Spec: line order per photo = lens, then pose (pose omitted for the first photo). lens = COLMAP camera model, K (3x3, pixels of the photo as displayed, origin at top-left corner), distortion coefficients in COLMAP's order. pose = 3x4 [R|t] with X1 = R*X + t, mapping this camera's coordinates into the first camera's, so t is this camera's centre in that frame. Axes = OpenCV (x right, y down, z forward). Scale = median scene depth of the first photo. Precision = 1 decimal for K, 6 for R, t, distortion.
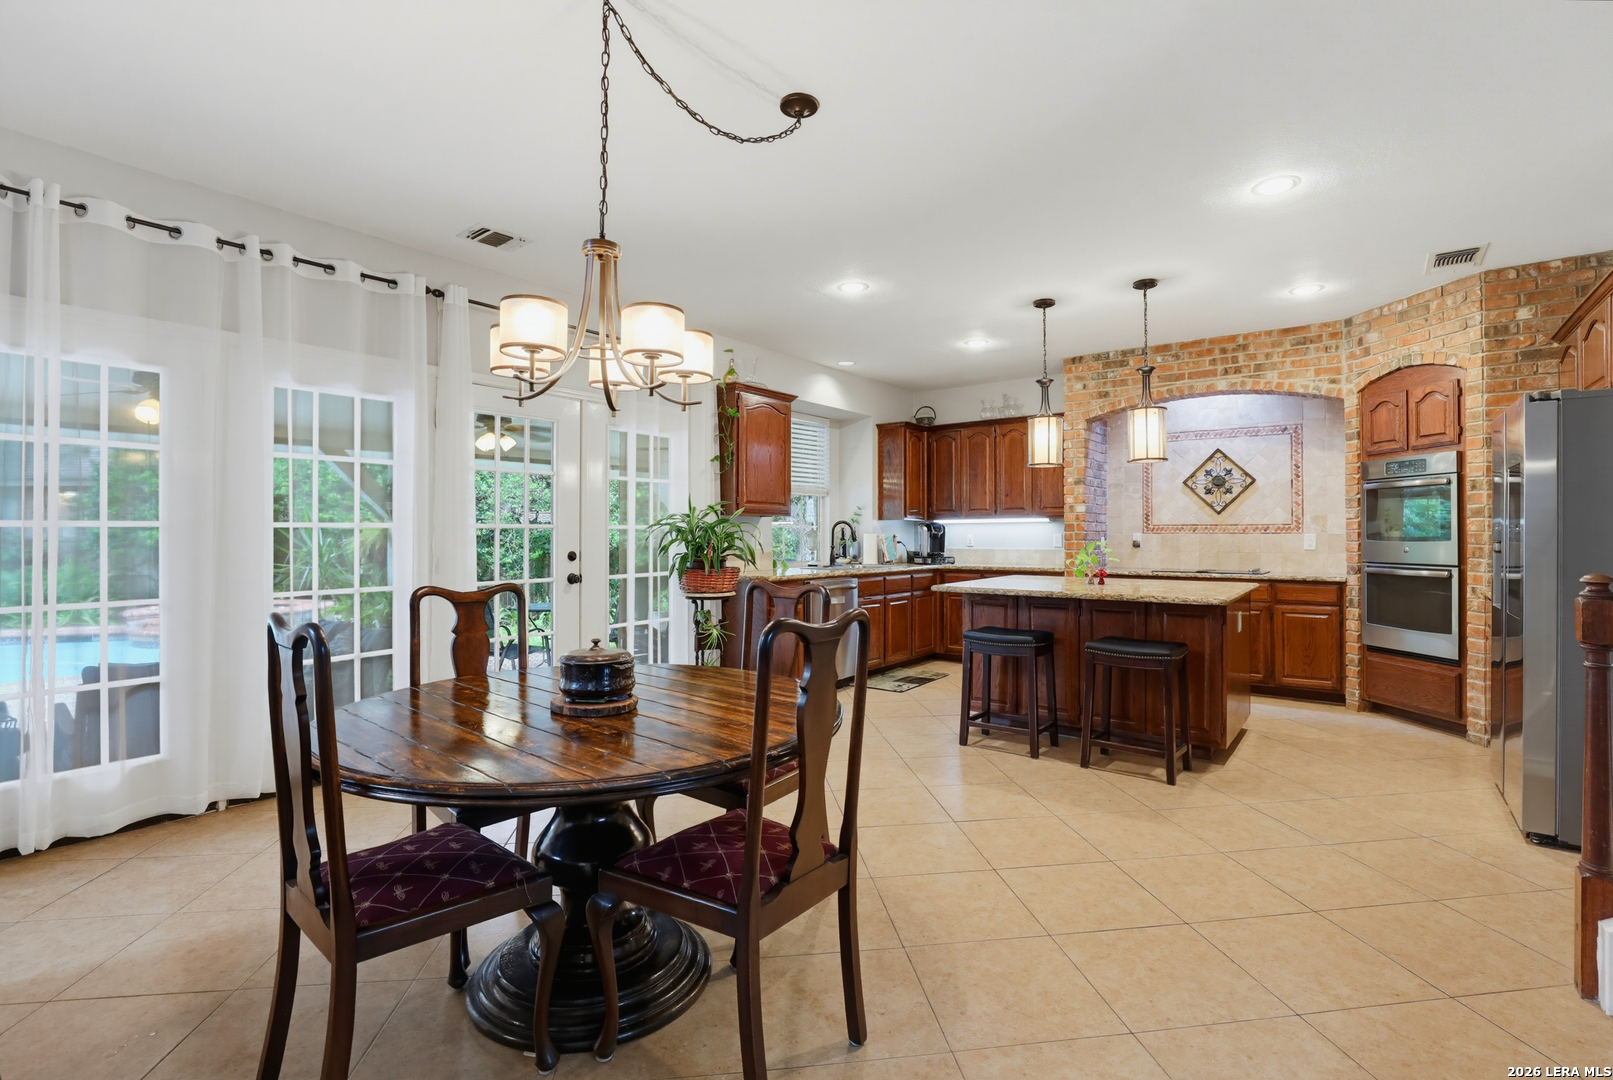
lens RADIAL K [[729.9, 0, 815.4], [0, 729.9, 531.1], [0, 0, 1]] dist [-0.046648, 0.012628]
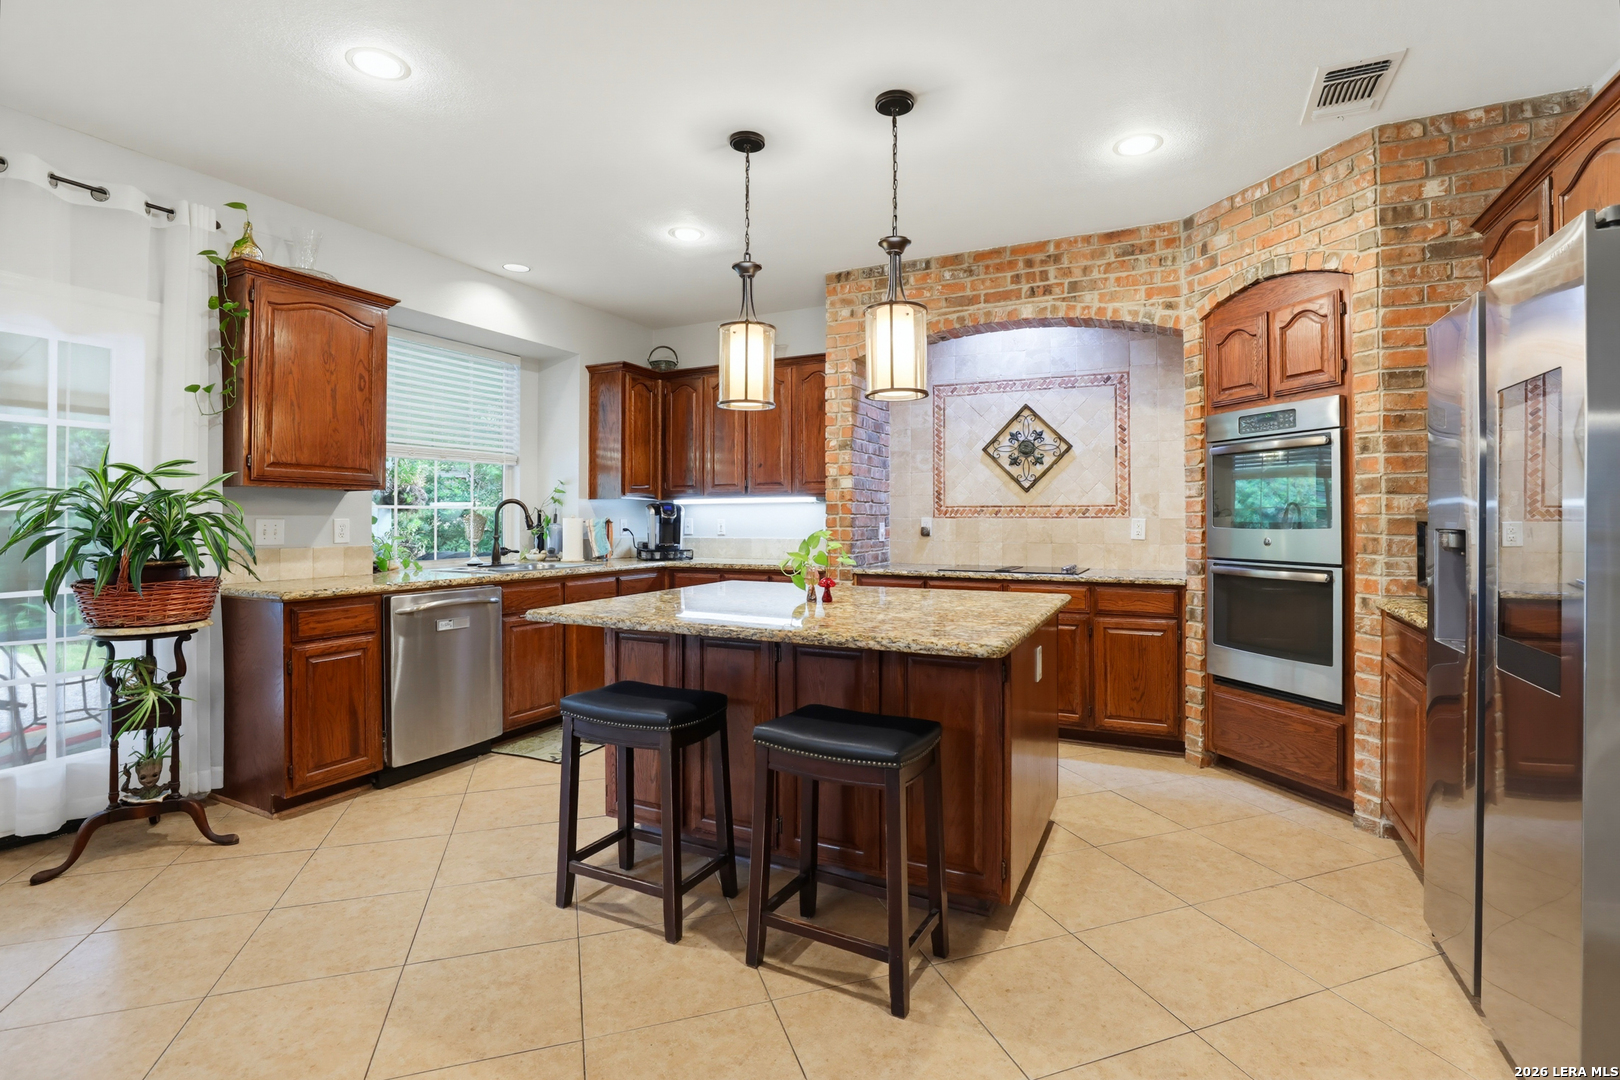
lens RADIAL K [[741.9, 0, 819.7], [0, 741.9, 515.0], [0, 0, 1]] dist [-0.044848, 0.013162]
pose [[0.978716, 0.000902, 0.205219, 0.229328], [-0.000609, 0.999999, -0.001496, 0.001985], [-0.205220, 0.001339, 0.978715, 0.349402]]
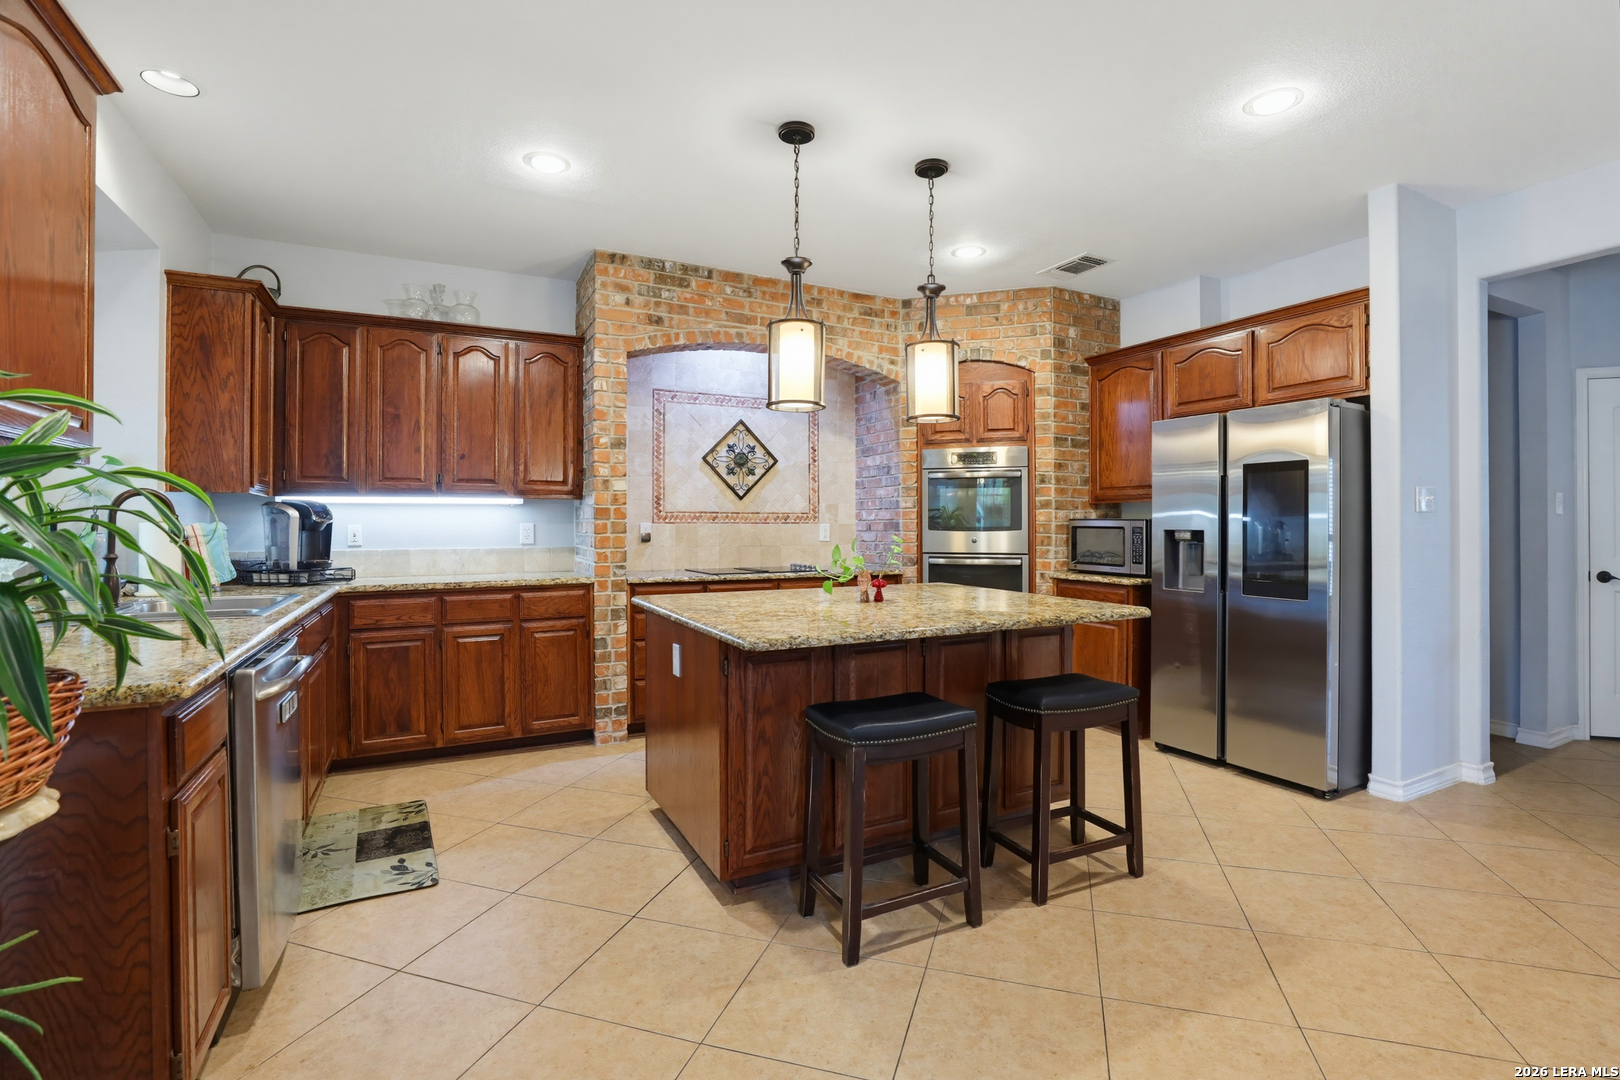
lens RADIAL K [[742.9, 0, 812.4], [0, 742.9, 525.1], [0, 0, 1]] dist [-0.046890, 0.012943]
pose [[0.423624, -0.000847, 0.905838, -0.205197], [-0.003932, 0.999988, 0.002774, 0.003147], [-0.905830, -0.004737, 0.423615, 0.677295]]
